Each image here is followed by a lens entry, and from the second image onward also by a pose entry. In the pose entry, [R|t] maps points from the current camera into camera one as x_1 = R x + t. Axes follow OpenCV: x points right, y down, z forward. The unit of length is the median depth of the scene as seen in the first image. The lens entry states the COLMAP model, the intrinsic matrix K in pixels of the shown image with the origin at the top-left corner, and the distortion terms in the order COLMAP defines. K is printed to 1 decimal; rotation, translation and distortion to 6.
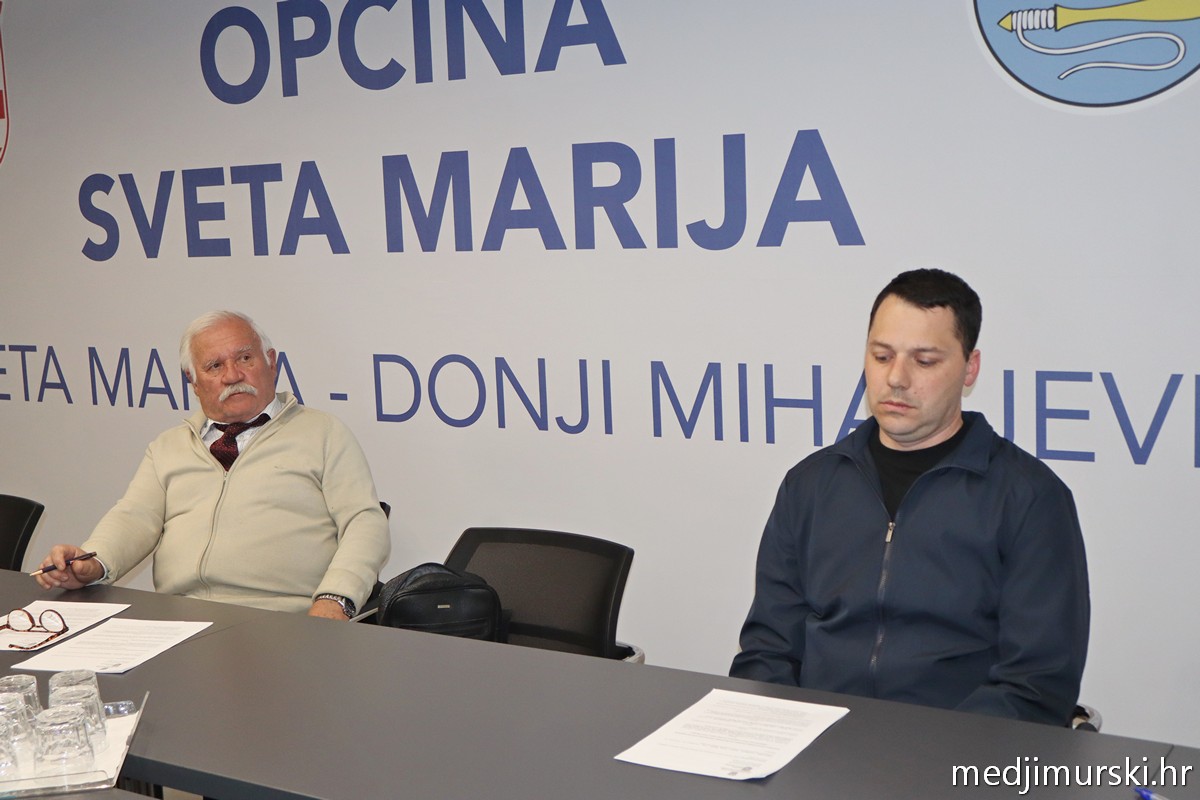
lens RADIAL K [[1549.7, 0, 600.0], [0, 1549.7, 403.9], [0, 0, 1]] dist [-0.041472, 0.000000]
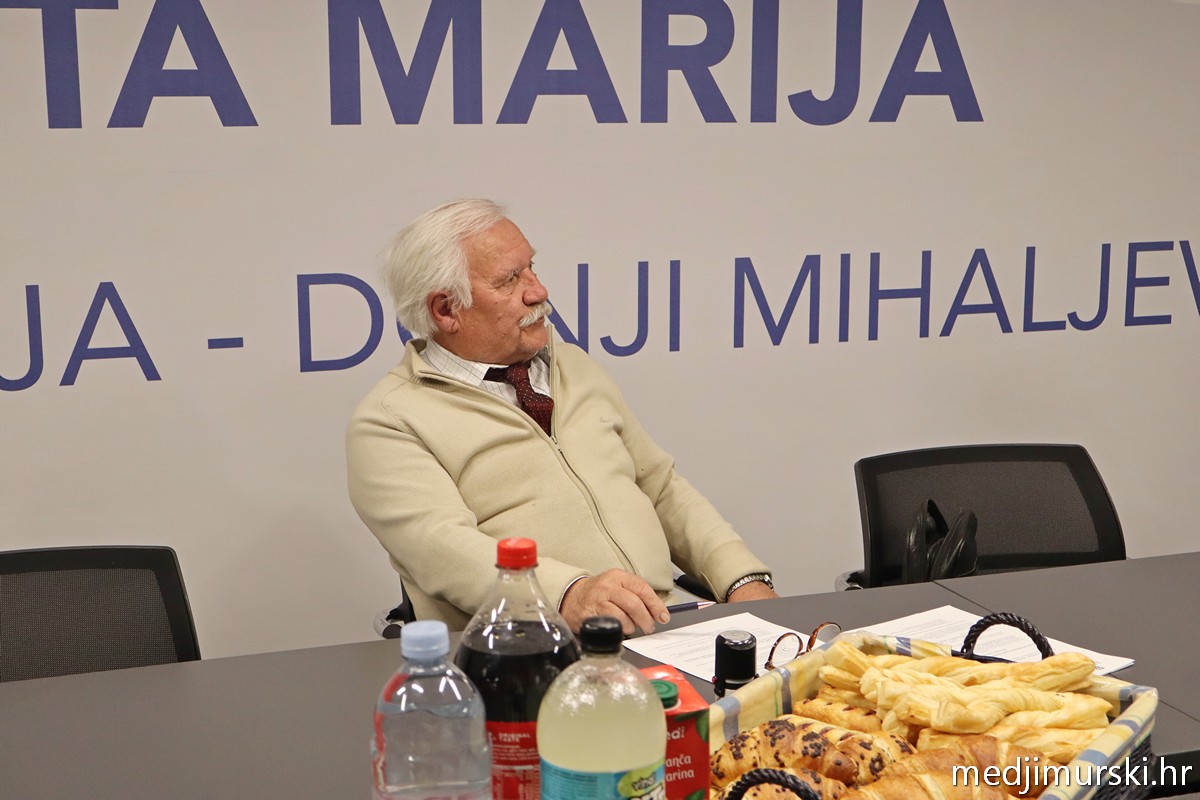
lens RADIAL K [[1757.8, 0, 599.9], [0, 1757.8, 395.8], [0, 0, 1]] dist [-0.024135, 0.000000]
pose [[0.606861, -0.108369, 0.787386, -0.771106], [0.075586, 0.994040, 0.078555, -0.033742], [-0.791206, 0.011844, 0.611435, 0.478131]]
